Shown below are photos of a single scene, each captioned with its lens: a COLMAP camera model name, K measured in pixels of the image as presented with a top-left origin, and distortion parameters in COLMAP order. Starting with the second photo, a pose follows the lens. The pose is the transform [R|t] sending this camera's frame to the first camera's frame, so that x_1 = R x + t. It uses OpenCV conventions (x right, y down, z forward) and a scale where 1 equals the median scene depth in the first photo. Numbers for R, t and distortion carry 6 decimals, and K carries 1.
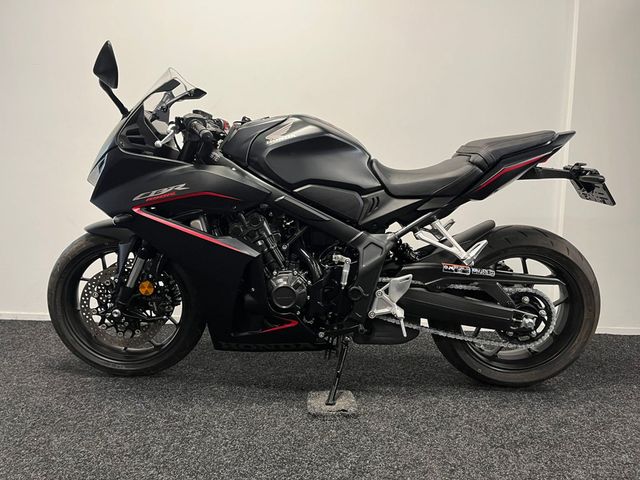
lens RADIAL K [[480.3, 0, 324.0], [0, 480.3, 242.2], [0, 0, 1]] dist [0.057259, -0.059565]
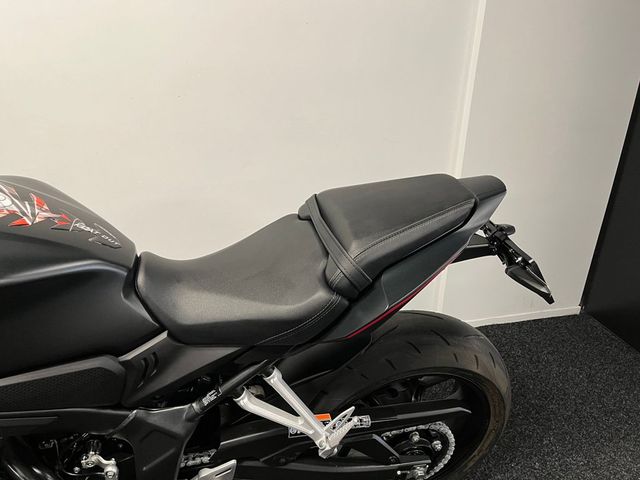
lens RADIAL K [[480.3, 0, 316.3], [0, 480.3, 244.1], [0, 0, 1]] dist [0.057259, -0.059565]
pose [[0.972399, -0.109619, 0.205972, 0.181678], [0.035782, 0.942384, 0.332615, -0.359425], [-0.230566, -0.316065, 0.920295, 0.513571]]
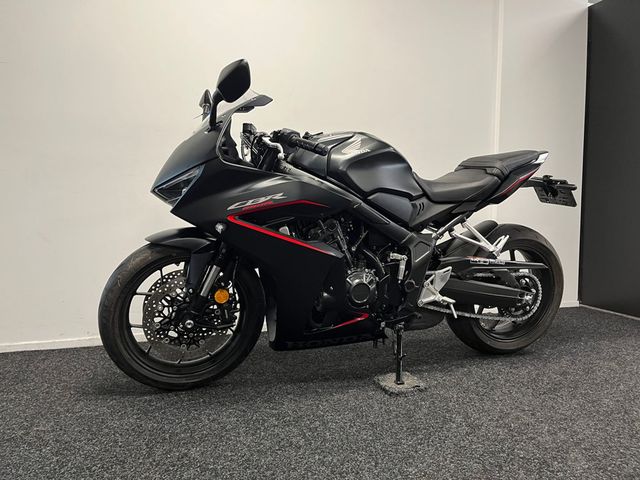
lens RADIAL K [[480.3, 0, 324.6], [0, 480.3, 234.4], [0, 0, 1]] dist [0.057259, -0.059565]
pose [[0.940801, -0.036565, 0.336983, -0.507765], [0.049830, 0.998283, -0.030797, 0.007982], [-0.335278, 0.045766, 0.941007, -0.031502]]
